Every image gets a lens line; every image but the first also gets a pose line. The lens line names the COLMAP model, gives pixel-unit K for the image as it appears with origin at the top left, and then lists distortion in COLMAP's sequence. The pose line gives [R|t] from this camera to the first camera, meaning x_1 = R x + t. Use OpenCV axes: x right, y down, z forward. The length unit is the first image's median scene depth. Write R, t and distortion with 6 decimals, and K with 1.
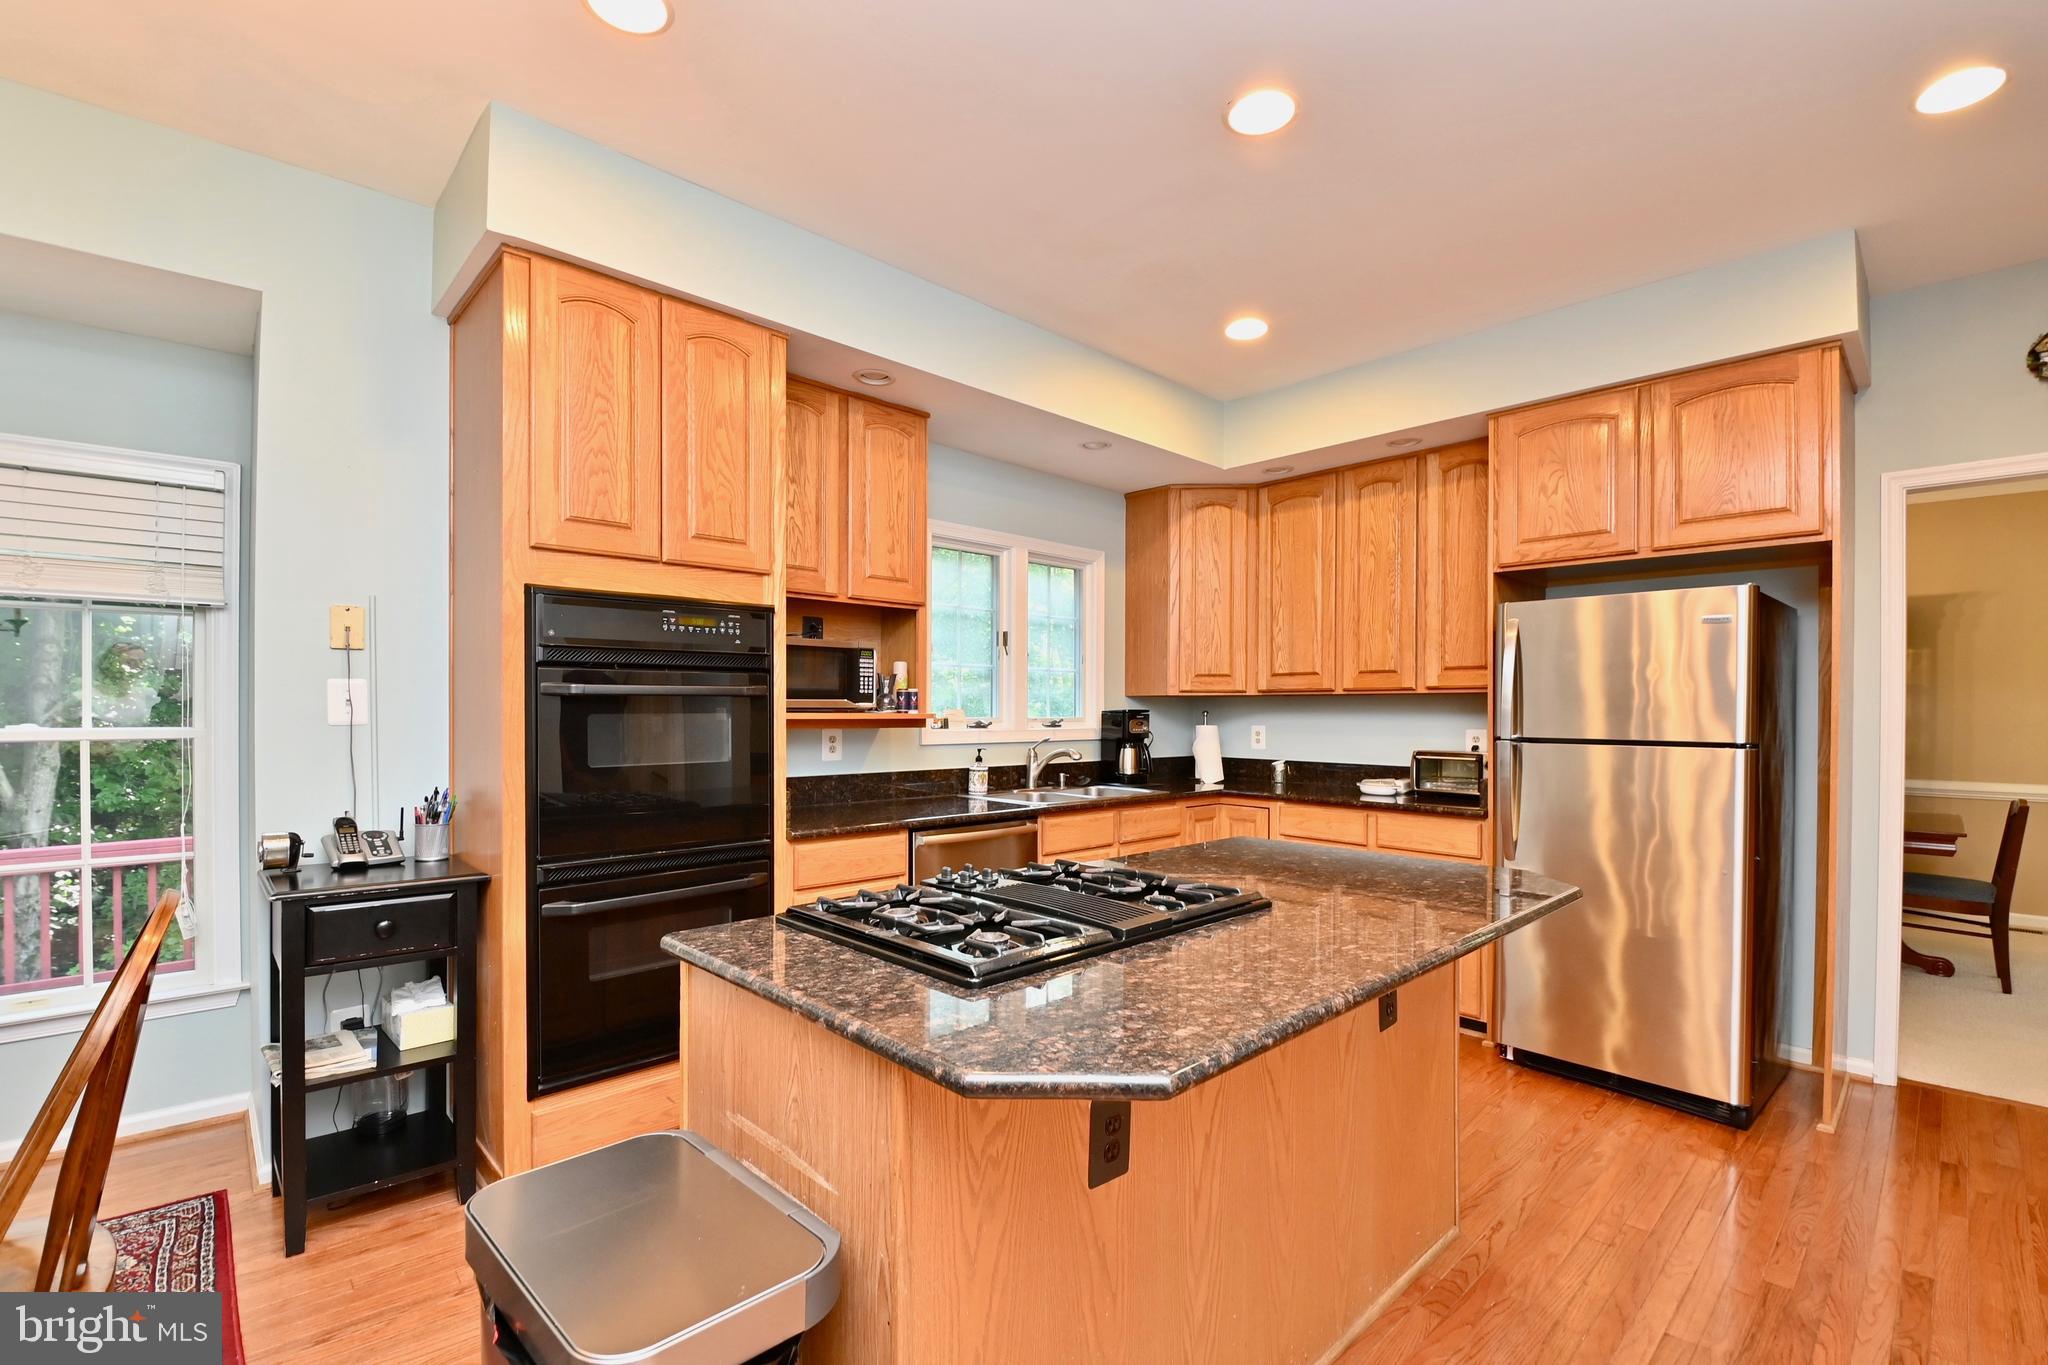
lens RADIAL K [[902.2, 0, 1033.9], [0, 902.2, 714.4], [0, 0, 1]] dist [-0.002411, -0.010652]
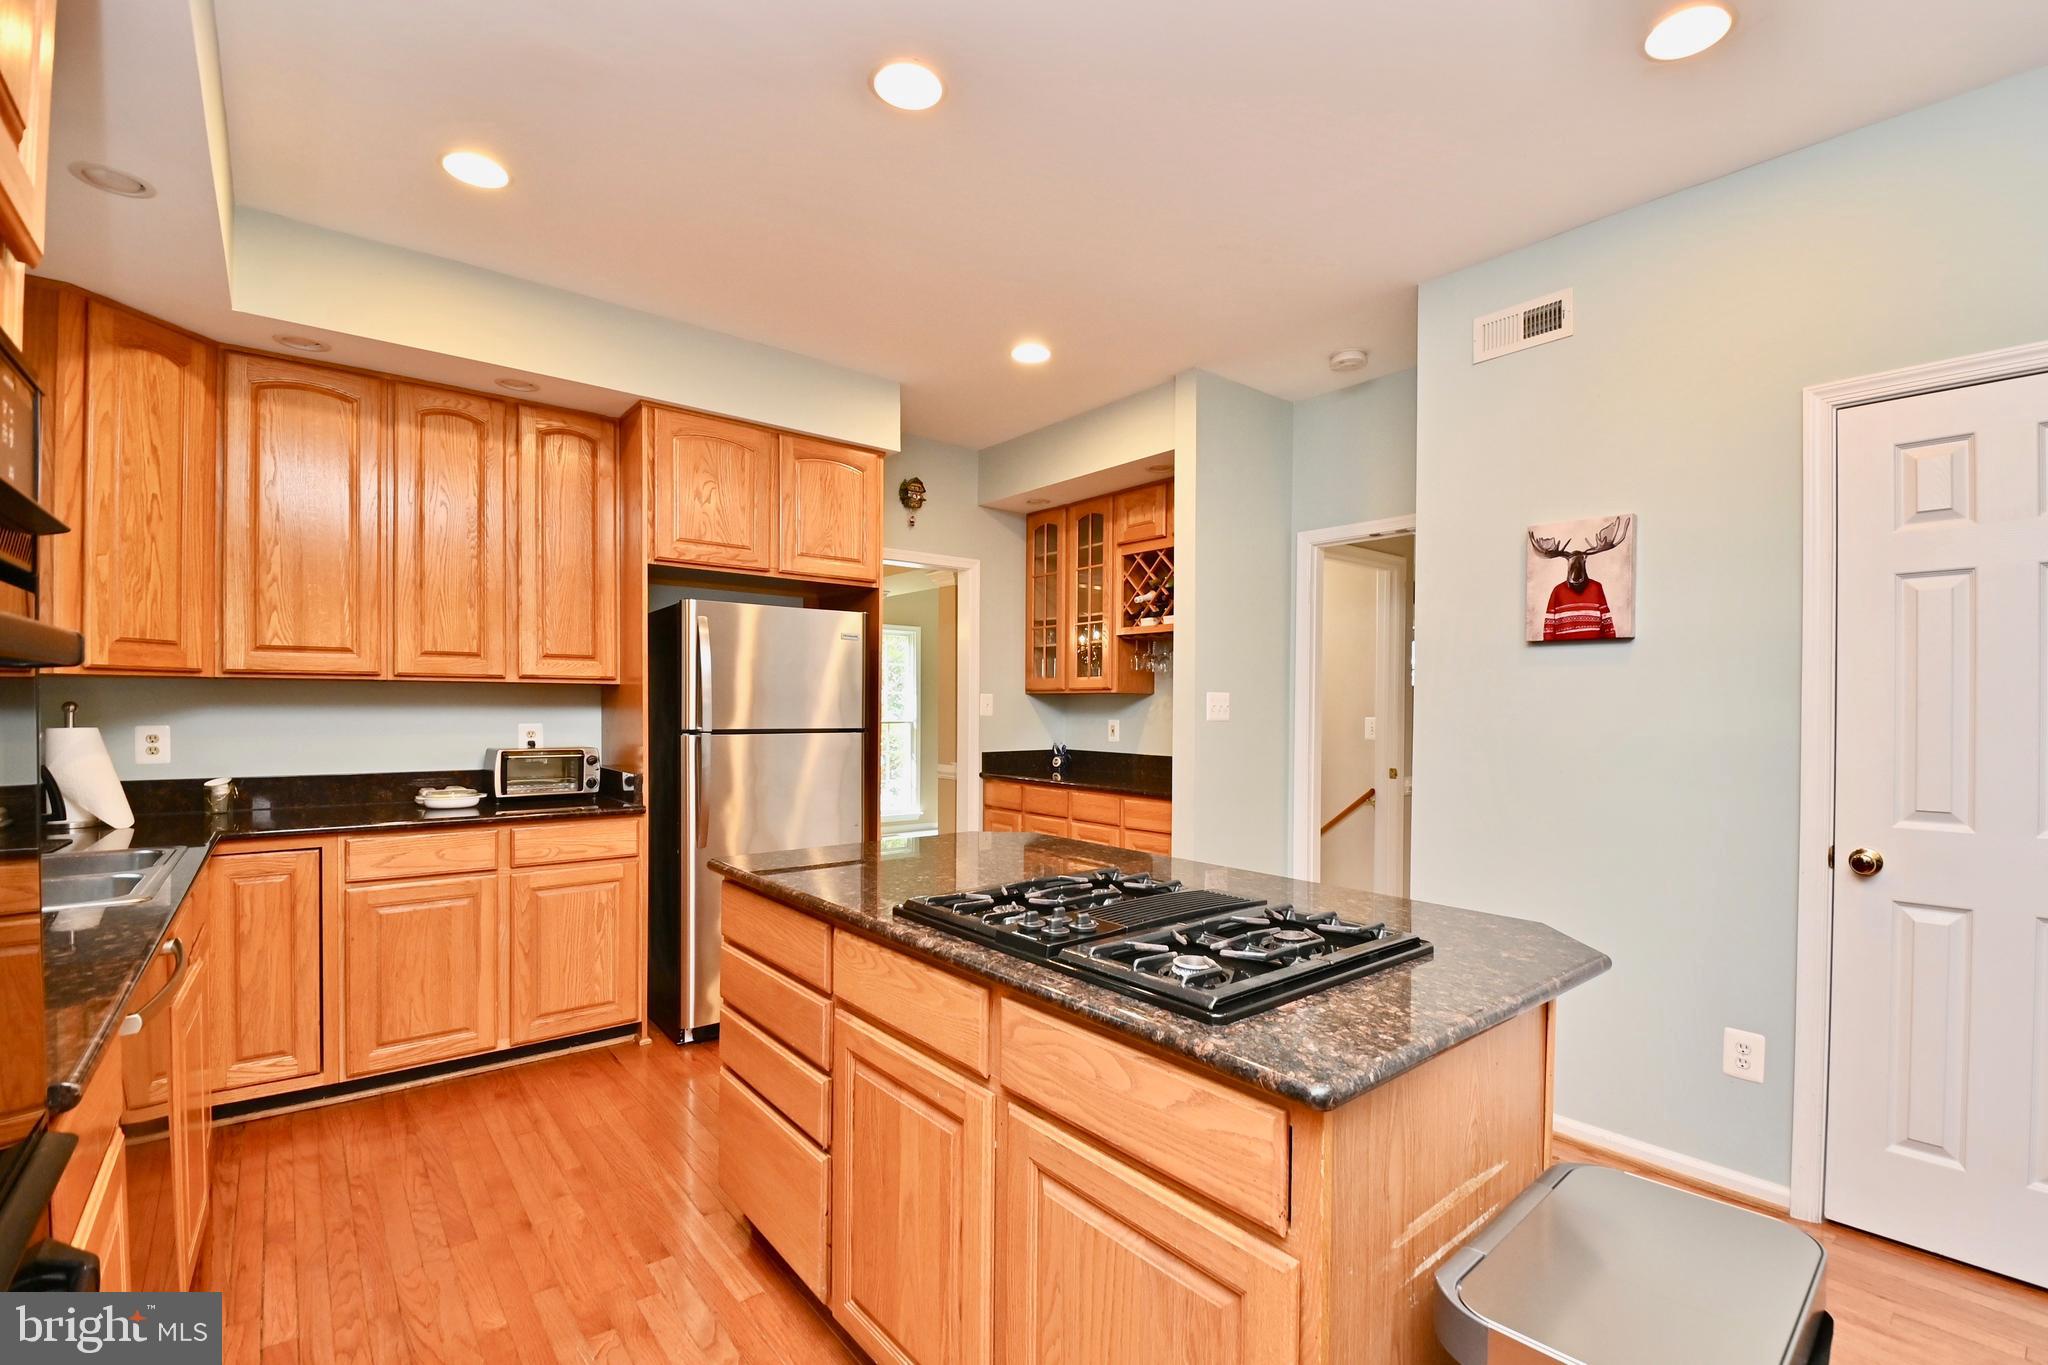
lens RADIAL K [[902.2, 0, 1047.4], [0, 902.2, 708.1], [0, 0, 1]] dist [-0.002411, -0.010652]
pose [[0.070424, -0.005169, 0.997504, -0.563791], [-0.002838, 0.999981, 0.005382, -0.007672], [-0.997513, -0.003210, 0.070408, 0.627593]]
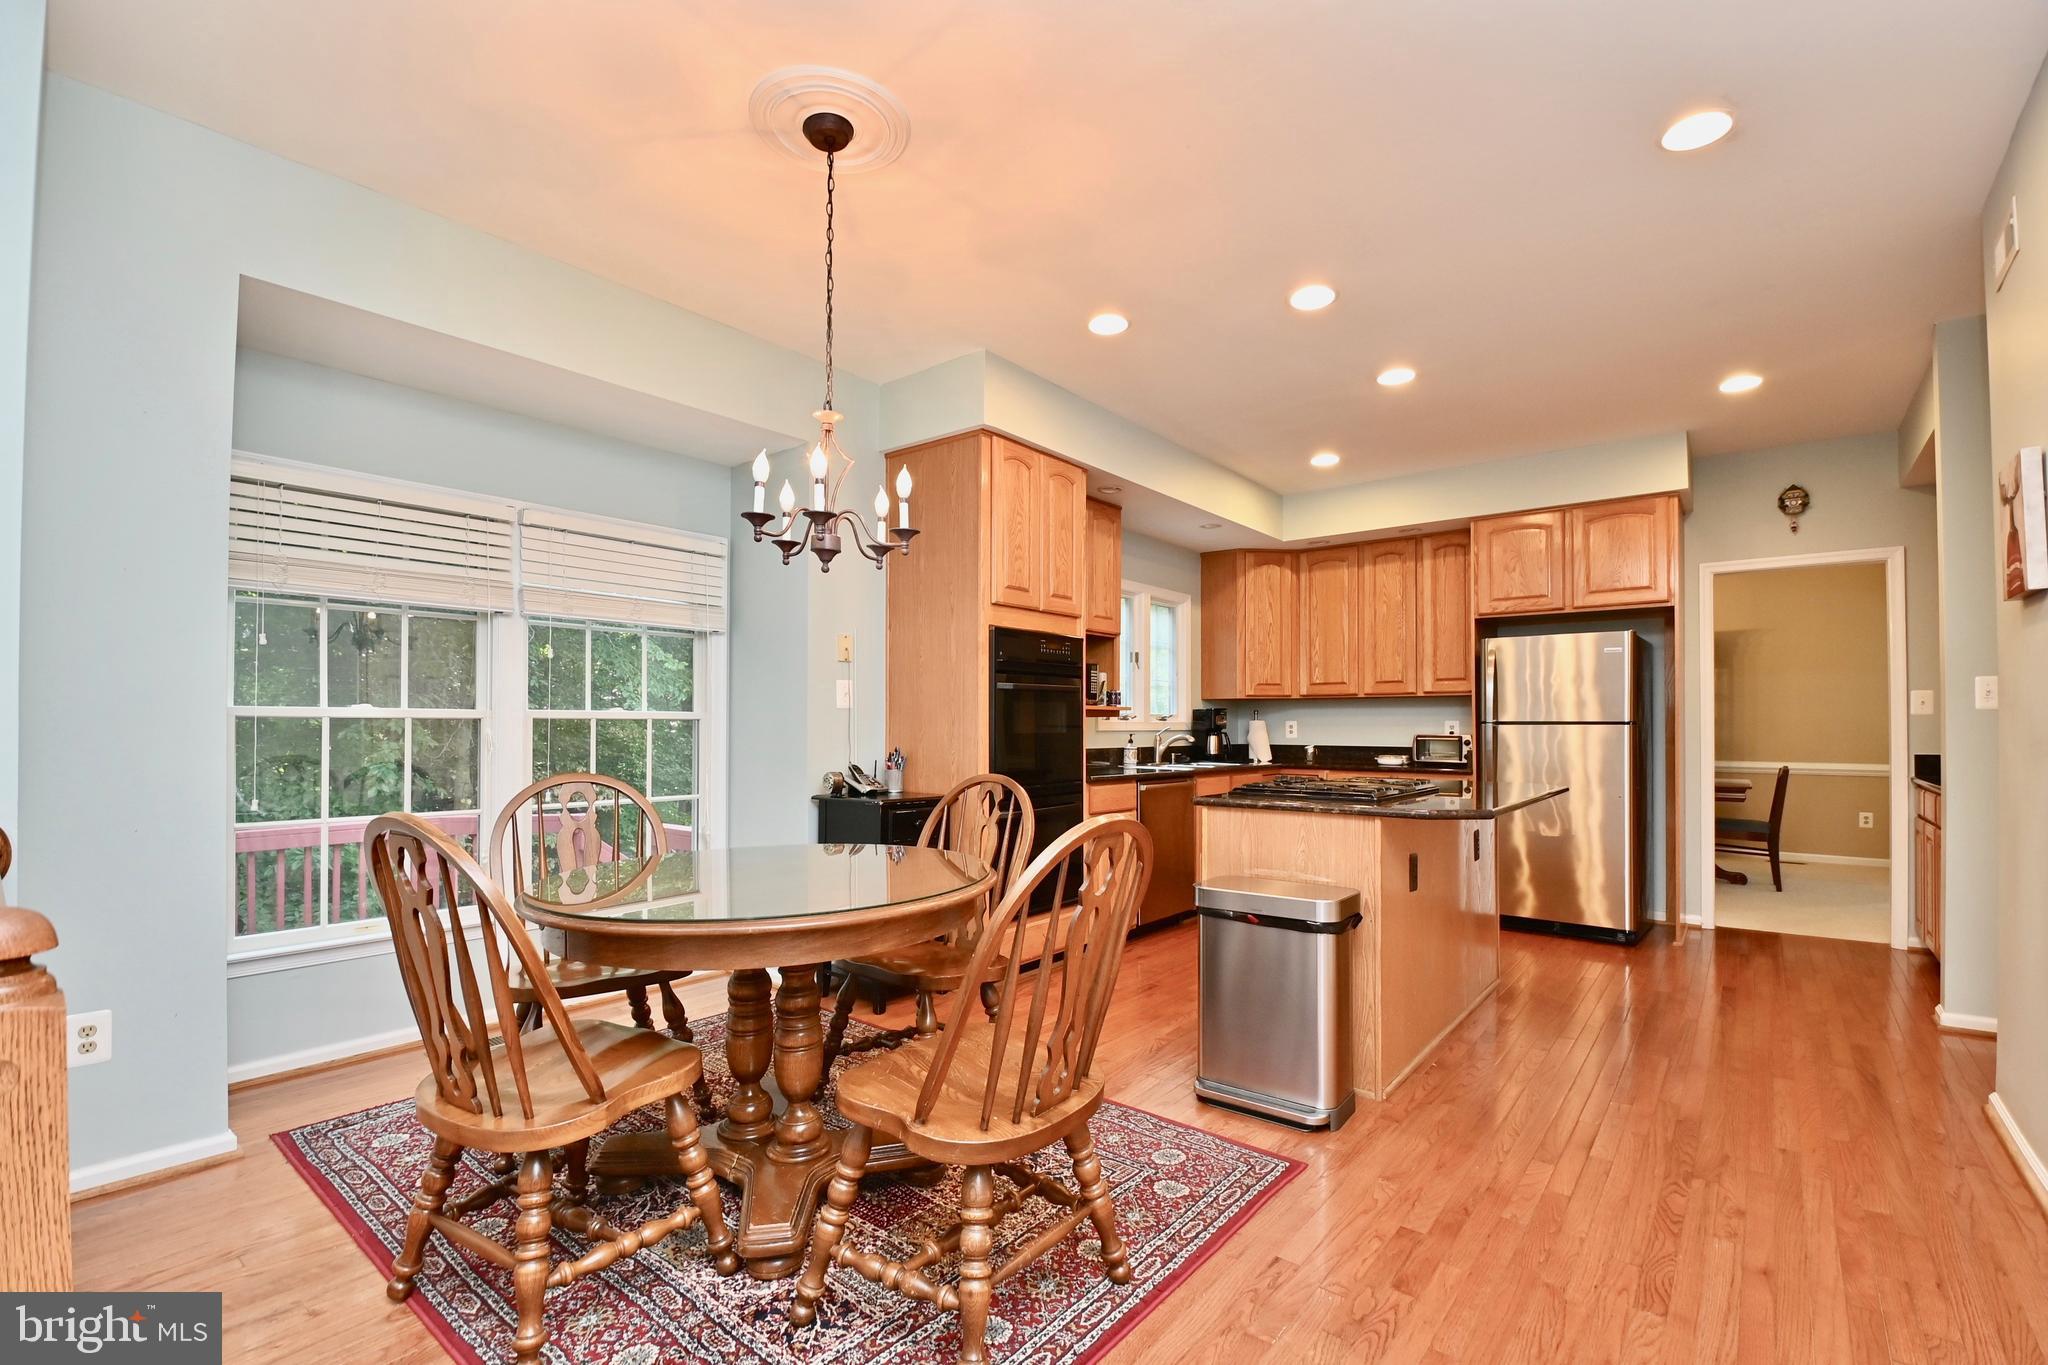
lens RADIAL K [[902.2, 0, 1025.1], [0, 902.2, 712.8], [0, 0, 1]] dist [-0.002411, -0.010652]
pose [[0.992818, 0.001787, 0.119625, -0.583632], [0.000572, 0.999806, -0.019676, 0.047932], [-0.119637, 0.019603, 0.992624, -0.593628]]
